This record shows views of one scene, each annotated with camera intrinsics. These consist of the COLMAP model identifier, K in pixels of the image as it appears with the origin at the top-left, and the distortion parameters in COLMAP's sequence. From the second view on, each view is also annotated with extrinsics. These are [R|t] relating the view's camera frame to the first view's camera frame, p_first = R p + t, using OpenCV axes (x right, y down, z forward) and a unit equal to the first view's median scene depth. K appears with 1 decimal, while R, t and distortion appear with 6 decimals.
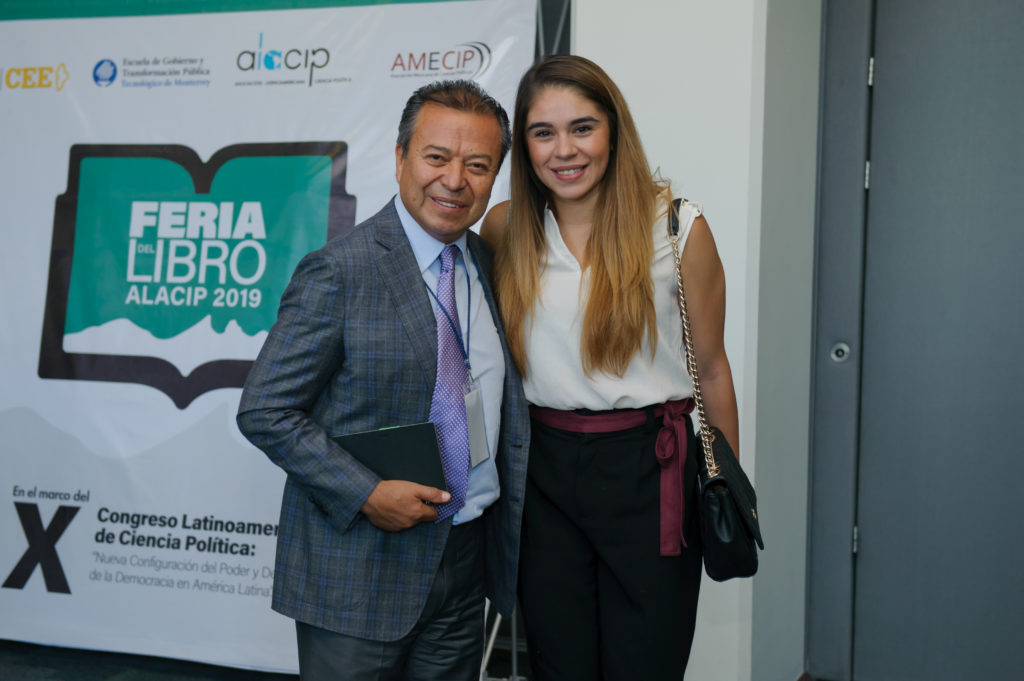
lens RADIAL K [[1472.3, 0, 516.9], [0, 1472.3, 339.2], [0, 0, 1]] dist [0.059019, 0.000000]
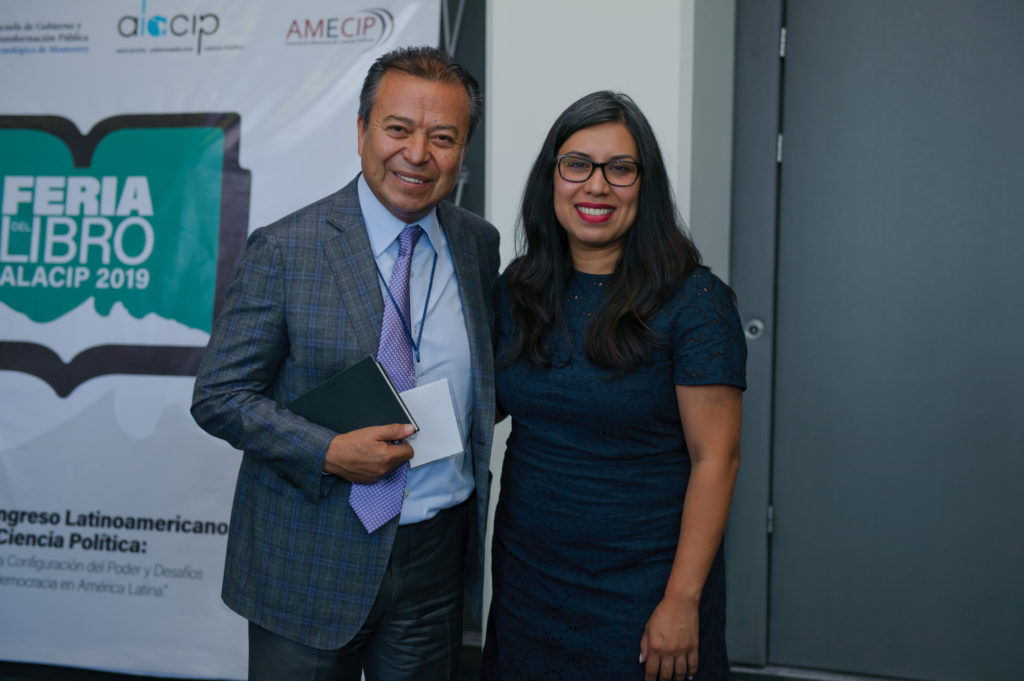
lens RADIAL K [[1493.3, 0, 507.4], [0, 1493.3, 313.3], [0, 0, 1]] dist [0.043324, 0.000000]
pose [[0.995609, -0.010875, 0.092976, -0.035268], [0.010920, 0.999940, 0.000029, -0.003336], [-0.092971, 0.000986, 0.995668, 0.028391]]
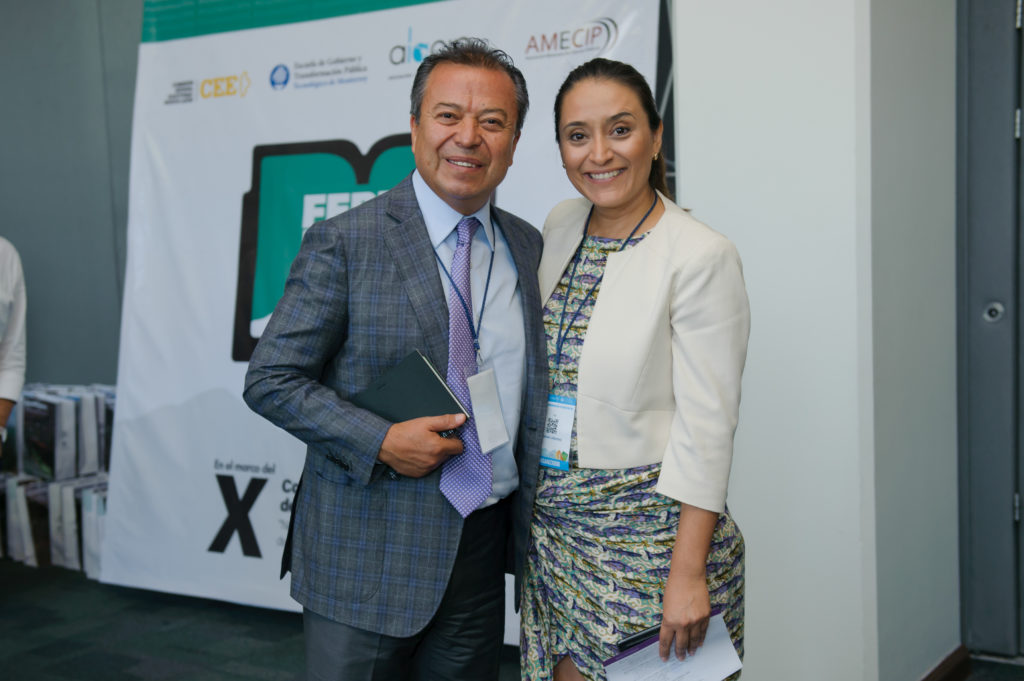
lens RADIAL K [[1277.9, 0, 533.7], [0, 1277.9, 340.4], [0, 0, 1]] dist [0.090017, 0.000000]
pose [[0.981642, -0.030323, -0.188307, 0.082783], [0.033967, 0.999292, 0.016152, 0.003458], [0.187683, -0.022252, 0.981977, 0.119781]]
